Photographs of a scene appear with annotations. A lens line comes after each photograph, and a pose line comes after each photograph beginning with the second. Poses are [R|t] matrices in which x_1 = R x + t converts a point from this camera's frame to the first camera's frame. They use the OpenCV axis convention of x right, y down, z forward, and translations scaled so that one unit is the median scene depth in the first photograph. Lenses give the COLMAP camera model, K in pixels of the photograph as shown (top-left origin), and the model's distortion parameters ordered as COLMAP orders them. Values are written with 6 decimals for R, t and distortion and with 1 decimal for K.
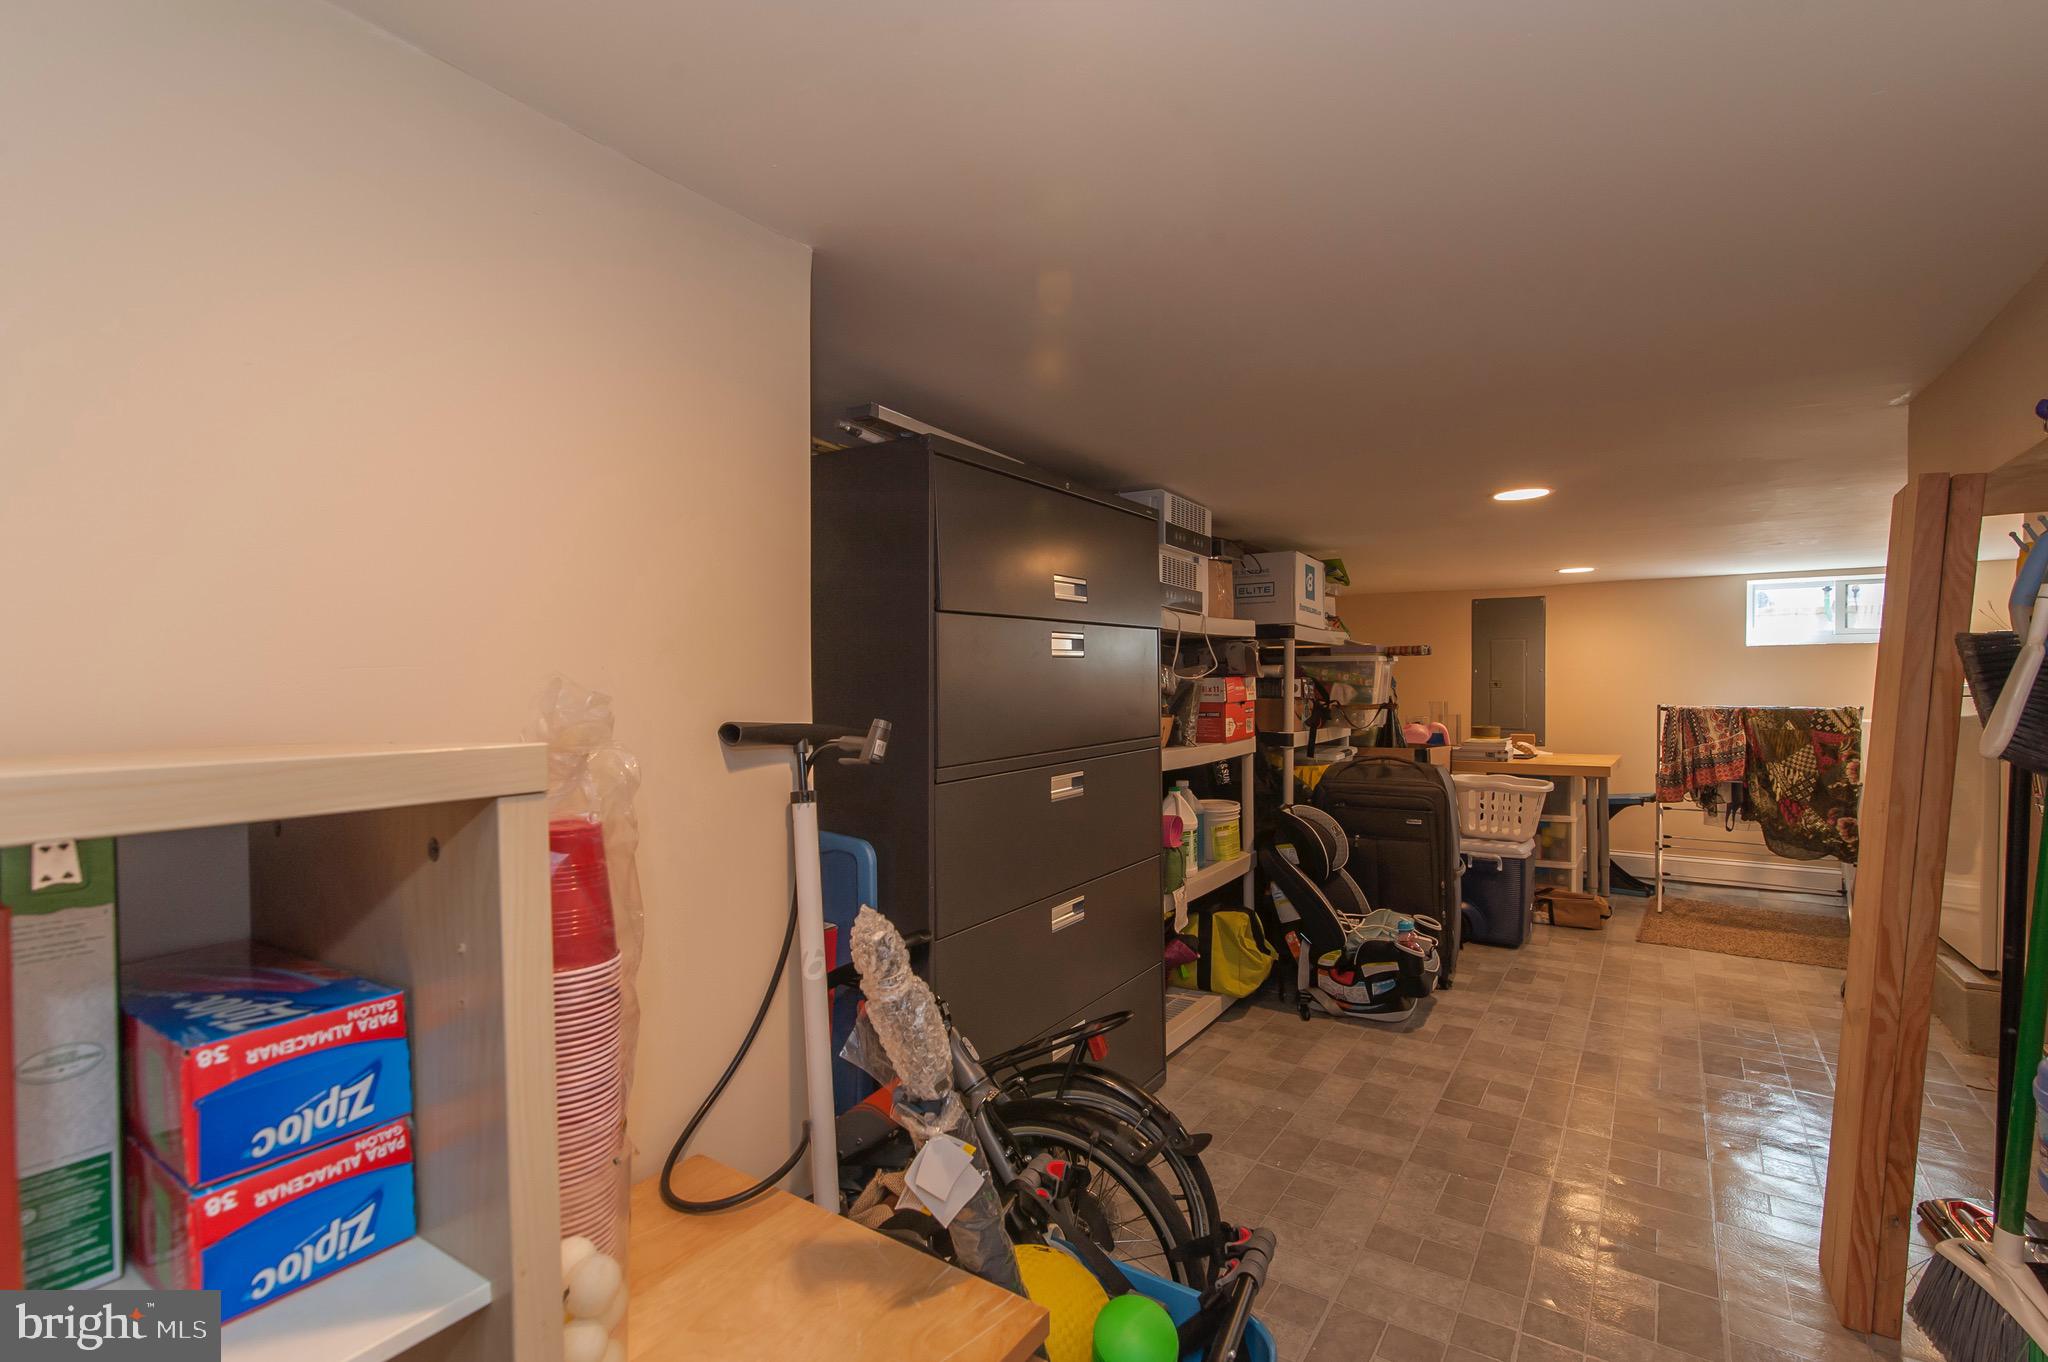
lens RADIAL K [[925.8, 0, 1023.5], [0, 925.8, 687.8], [0, 0, 1]] dist [0.014401, 0.000274]
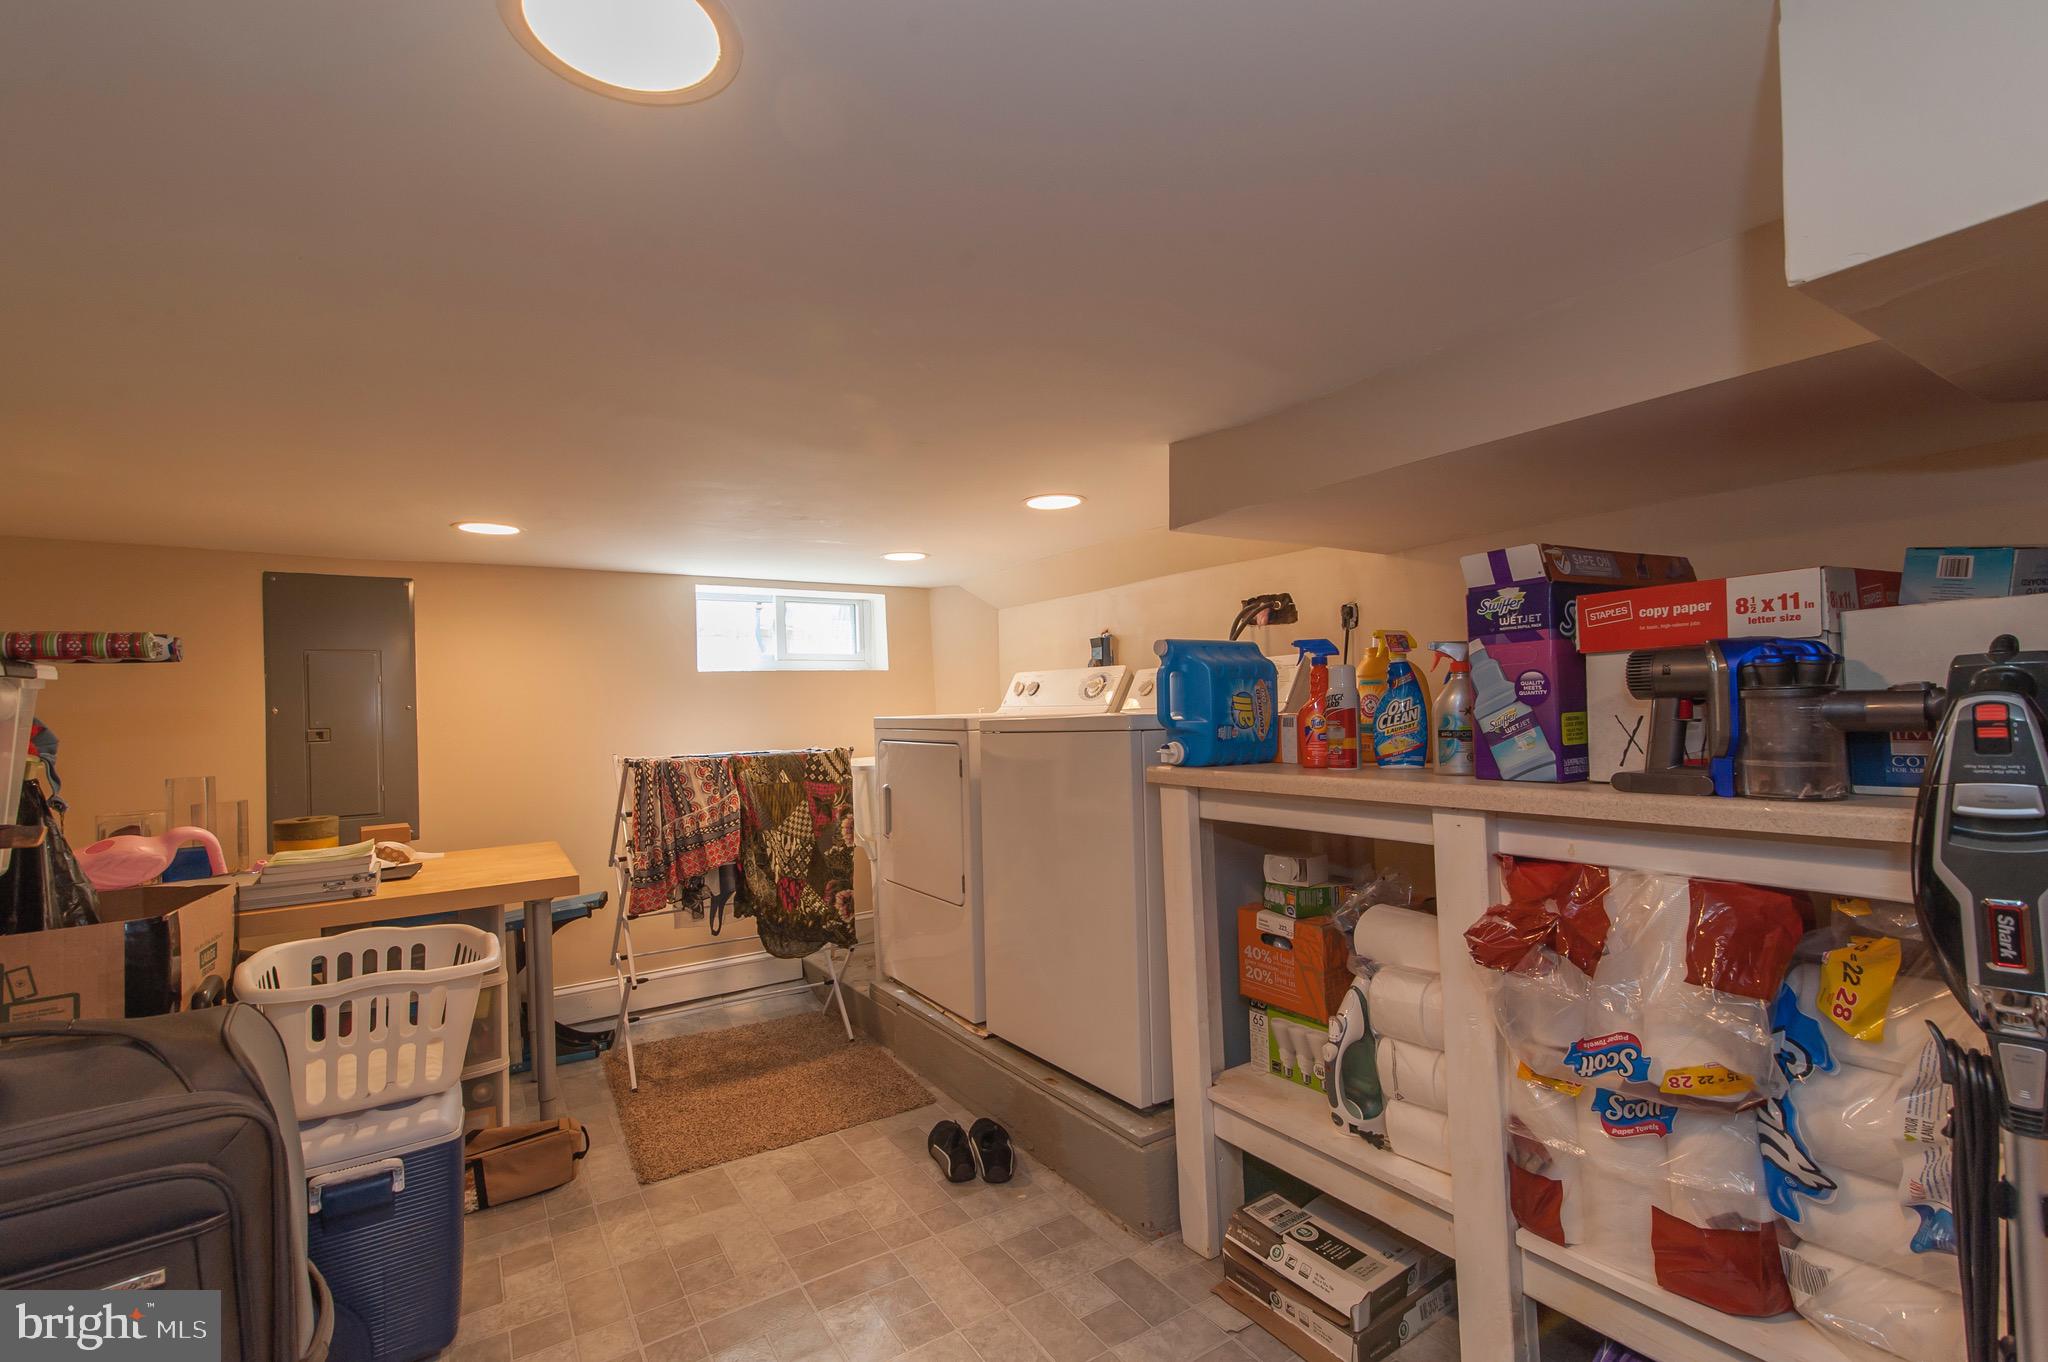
lens RADIAL K [[925.8, 0, 1037.9], [0, 925.8, 697.5], [0, 0, 1]] dist [0.014401, 0.000274]
pose [[0.384610, 0.000043, 0.923079, 0.225293], [0.030564, 0.999451, -0.012781, -0.006991], [-0.922573, 0.033129, 0.384398, 0.540153]]
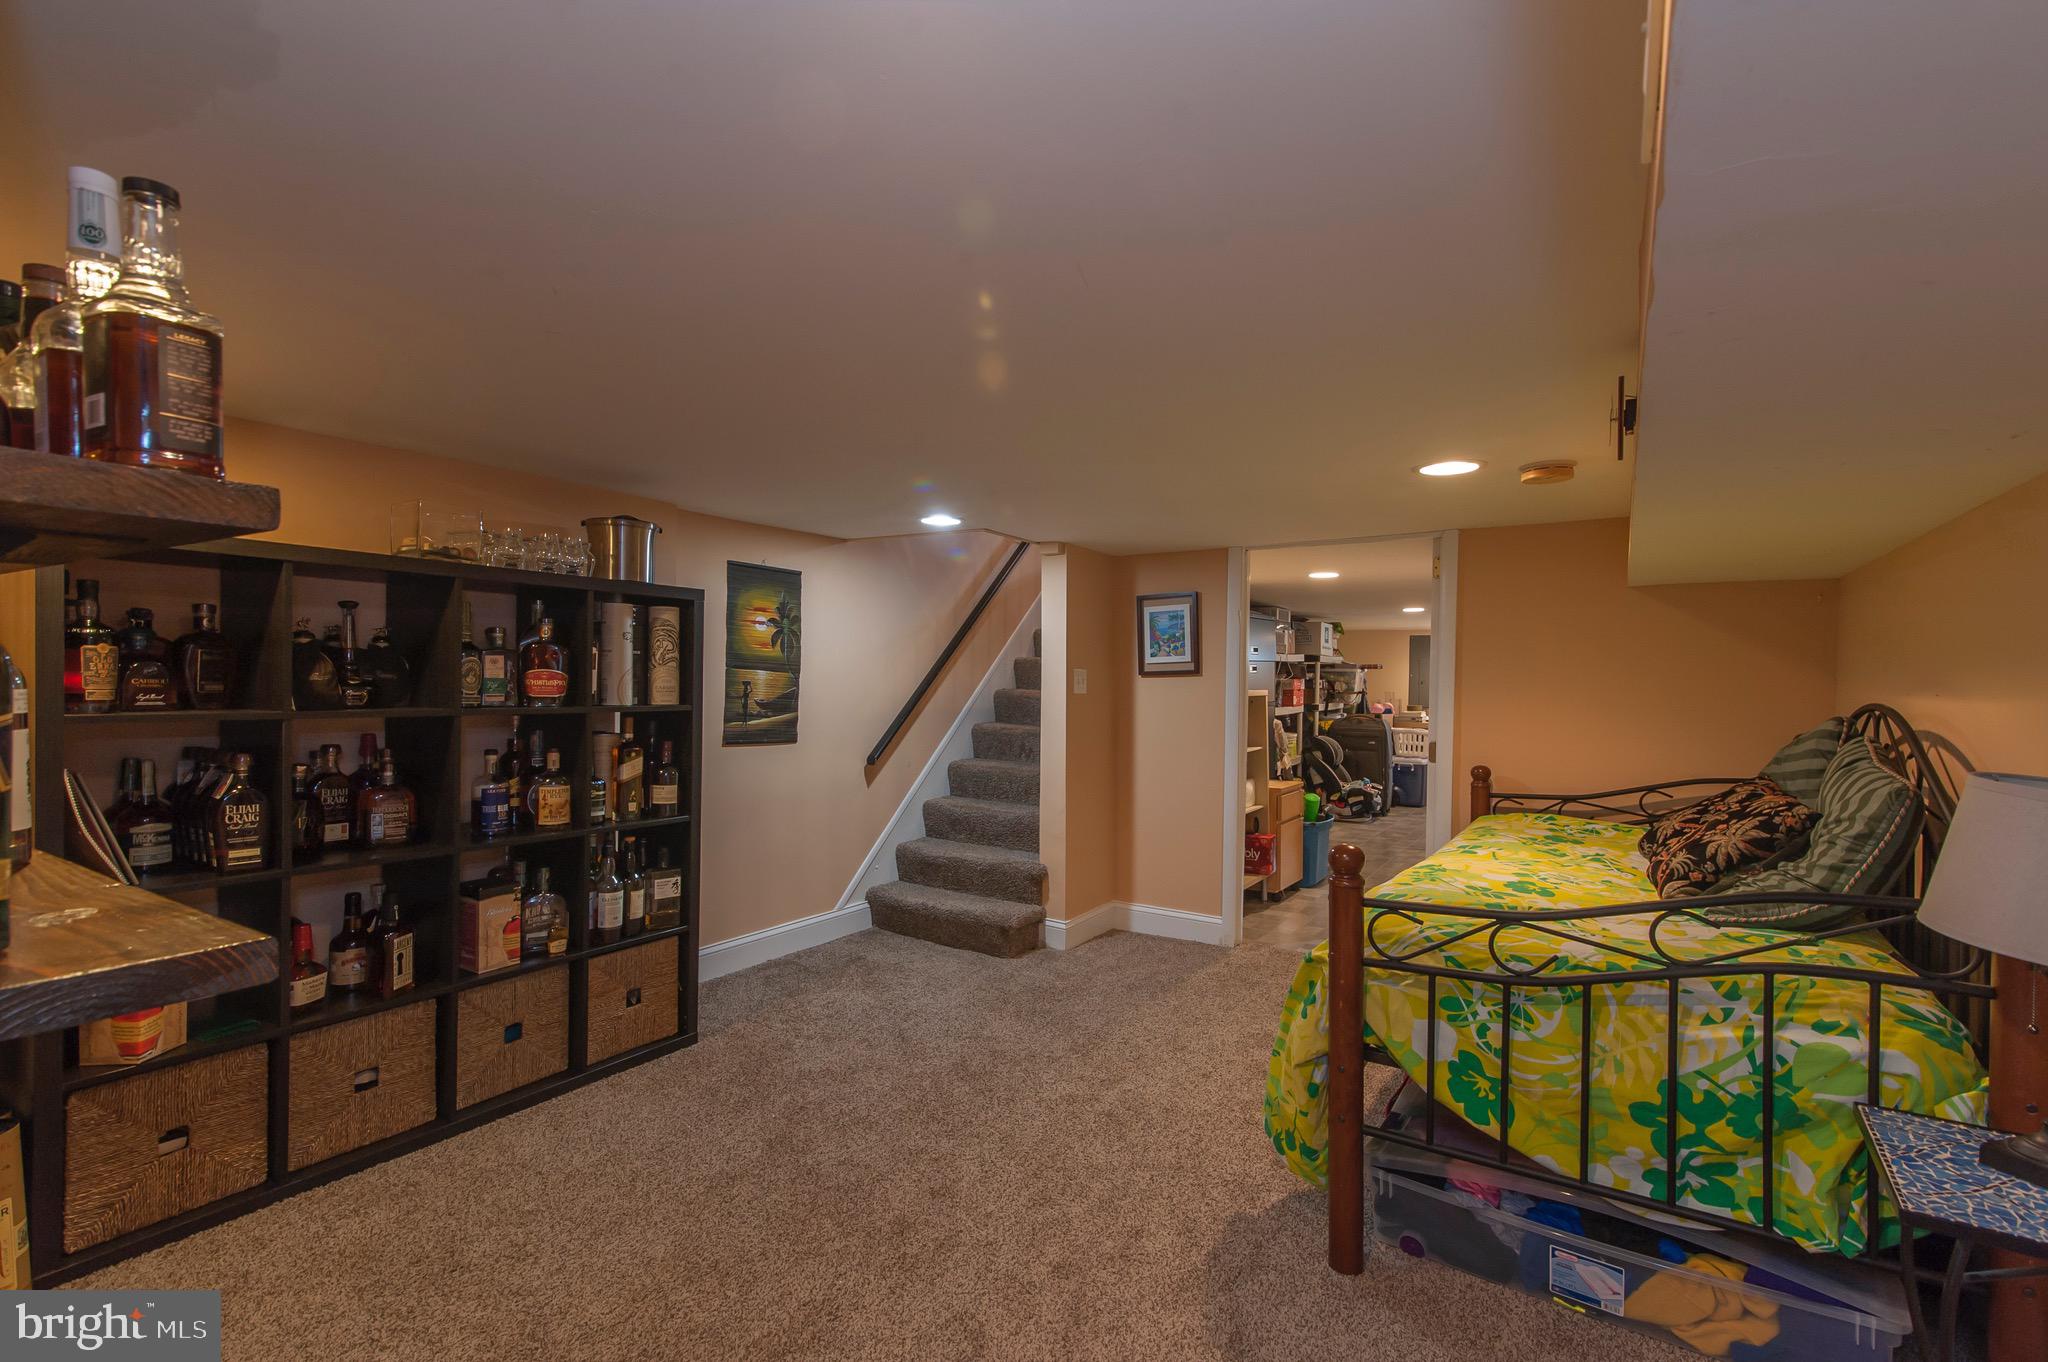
lens RADIAL K [[925.8, 0, 1034.4], [0, 925.8, 685.9], [0, 0, 1]] dist [0.014401, 0.000274]
pose [[0.999544, 0.013306, 0.027100, -0.387769], [-0.013553, 0.999868, 0.008952, -0.004640], [-0.026977, -0.009315, 0.999593, -1.031904]]
